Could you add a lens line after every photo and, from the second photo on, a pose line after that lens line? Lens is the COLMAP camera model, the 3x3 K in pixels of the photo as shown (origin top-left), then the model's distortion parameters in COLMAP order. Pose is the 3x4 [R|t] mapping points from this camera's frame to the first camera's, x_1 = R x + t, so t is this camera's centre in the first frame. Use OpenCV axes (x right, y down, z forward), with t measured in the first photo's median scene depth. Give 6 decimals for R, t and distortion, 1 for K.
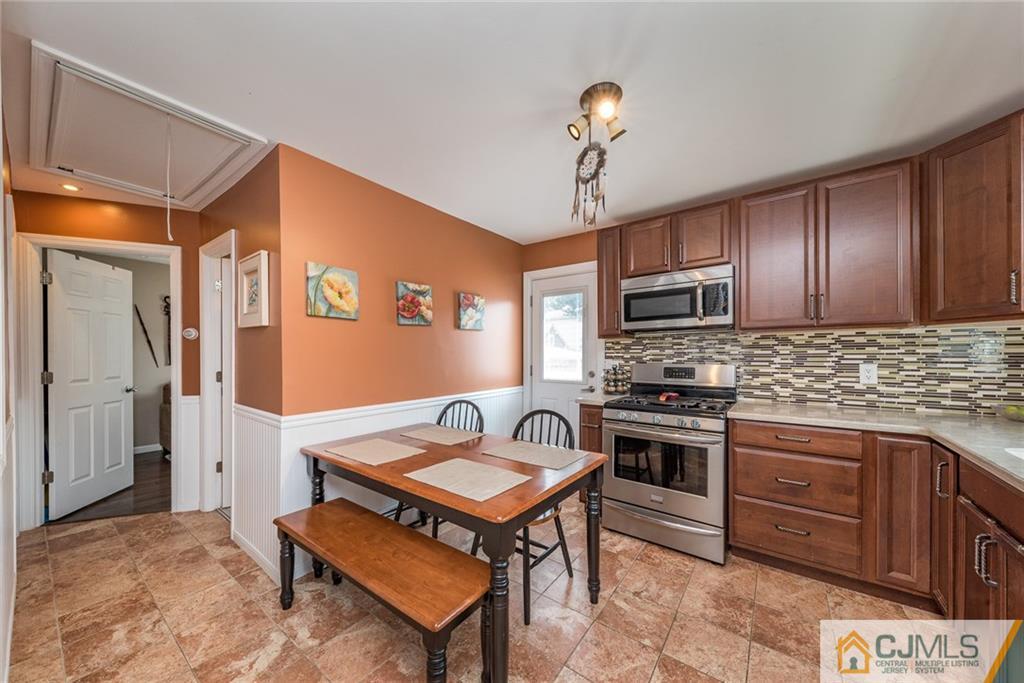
lens RADIAL K [[353.7, 0, 514.9], [0, 353.7, 355.5], [0, 0, 1]] dist [-0.000147, -0.000042]
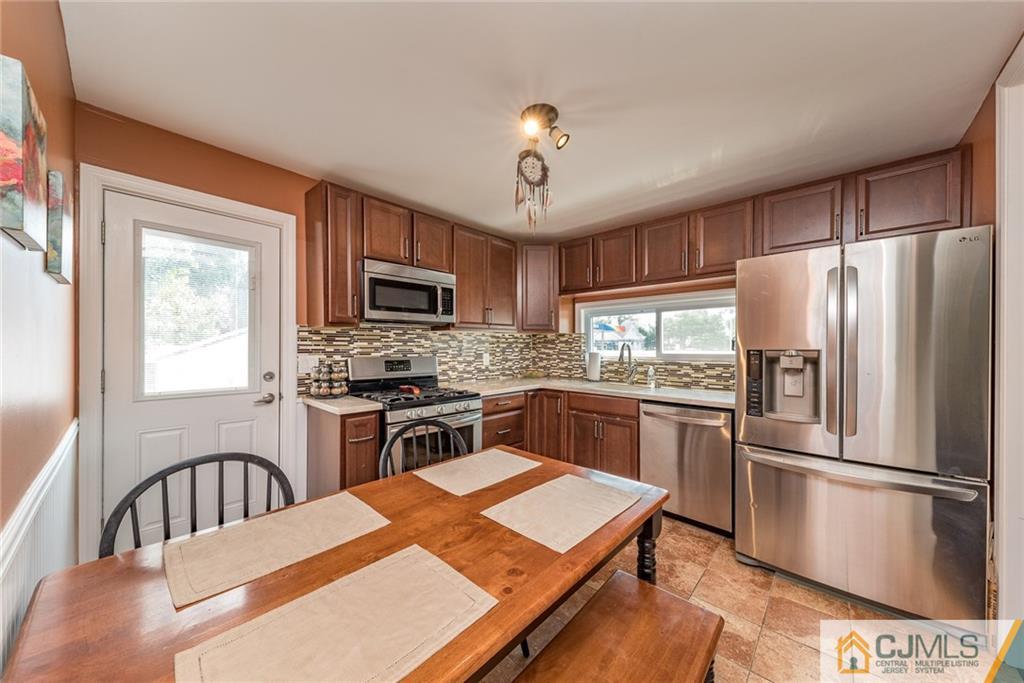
lens RADIAL K [[351.0, 0, 510.5], [0, 351.0, 346.7], [0, 0, 1]] dist [-0.000282, -0.000119]
pose [[0.103190, 0.000517, 0.994662, -0.550922], [-0.000507, 1.000000, -0.000467, -0.005418], [-0.994662, -0.000456, 0.103190, 0.635543]]
